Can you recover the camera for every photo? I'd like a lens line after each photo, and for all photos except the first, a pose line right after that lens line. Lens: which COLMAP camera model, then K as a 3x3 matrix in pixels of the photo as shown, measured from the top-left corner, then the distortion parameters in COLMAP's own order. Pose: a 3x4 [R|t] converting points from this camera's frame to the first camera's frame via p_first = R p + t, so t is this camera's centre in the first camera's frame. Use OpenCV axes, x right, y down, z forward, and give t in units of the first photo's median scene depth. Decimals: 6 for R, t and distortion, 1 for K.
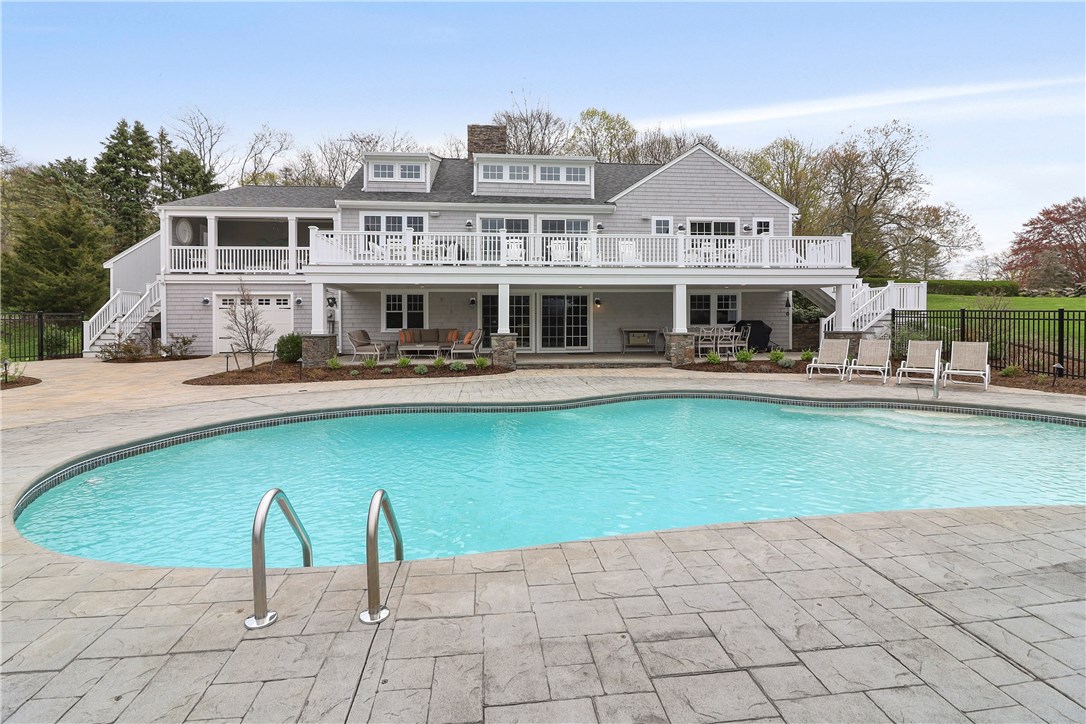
lens RADIAL K [[510.6, 0, 533.1], [0, 510.6, 348.9], [0, 0, 1]] dist [-0.001406, -0.009268]
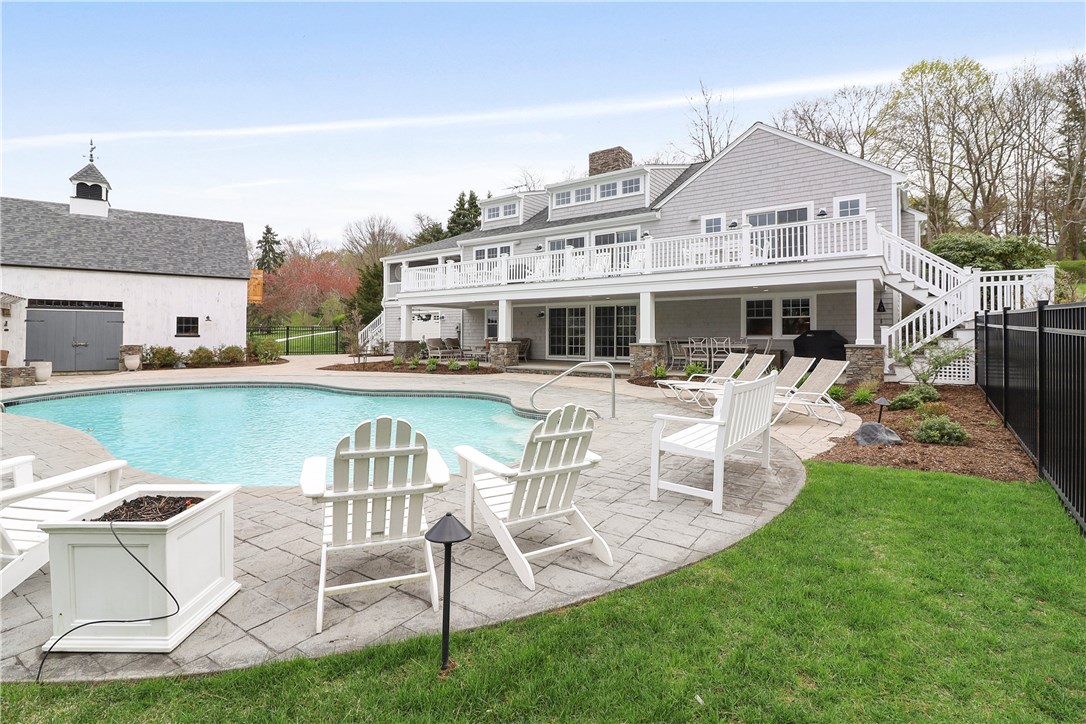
lens RADIAL K [[510.6, 0, 533.1], [0, 510.6, 348.9], [0, 0, 1]] dist [-0.001406, -0.009268]
pose [[0.748882, 0.021980, -0.662339, 0.619514], [-0.036494, 0.999301, -0.008100, -0.005257], [0.661698, 0.030237, 0.749161, 0.128240]]
